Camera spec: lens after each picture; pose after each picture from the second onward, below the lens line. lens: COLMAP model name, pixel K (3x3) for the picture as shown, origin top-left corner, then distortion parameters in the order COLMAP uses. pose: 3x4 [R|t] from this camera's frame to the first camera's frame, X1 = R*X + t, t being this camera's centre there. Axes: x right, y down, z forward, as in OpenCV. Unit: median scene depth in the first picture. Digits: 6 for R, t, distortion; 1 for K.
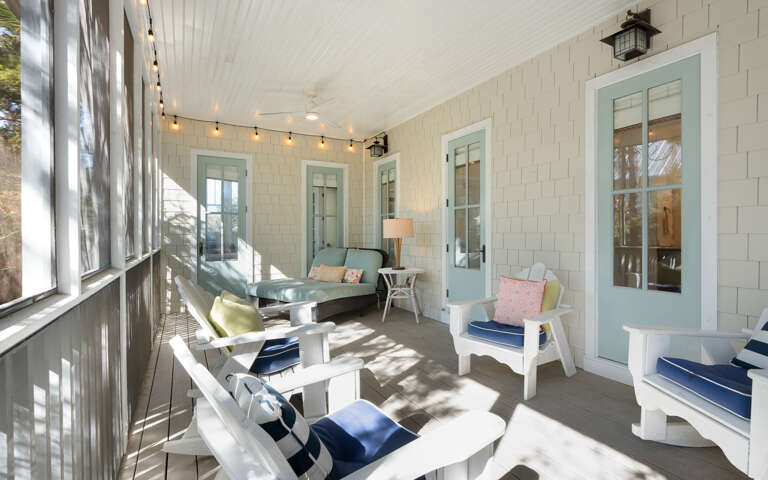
lens RADIAL K [[357.1, 0, 384.0], [0, 357.1, 240.0], [0, 0, 1]] dist [-0.000899, -0.000238]
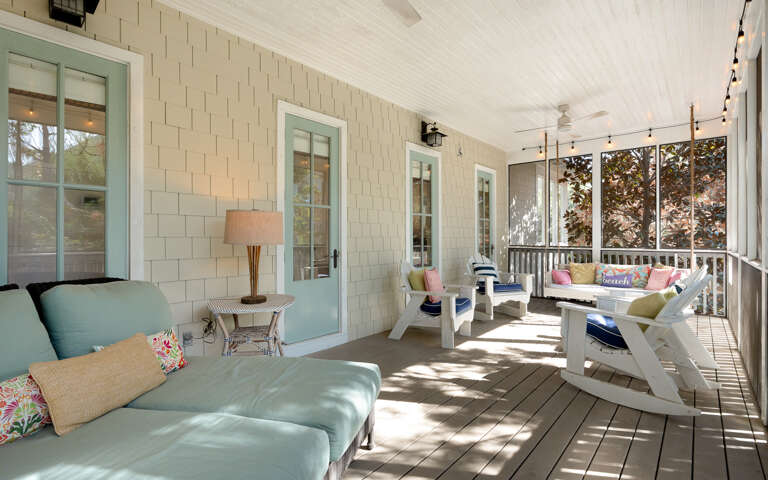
lens RADIAL K [[357.1, 0, 384.0], [0, 357.1, 240.0], [0, 0, 1]] dist [-0.000899, -0.000238]
pose [[-0.320239, -0.004451, 0.947326, -0.731306], [0.011058, 0.999903, 0.008437, -0.019536], [-0.947272, 0.013177, -0.320159, 1.301893]]
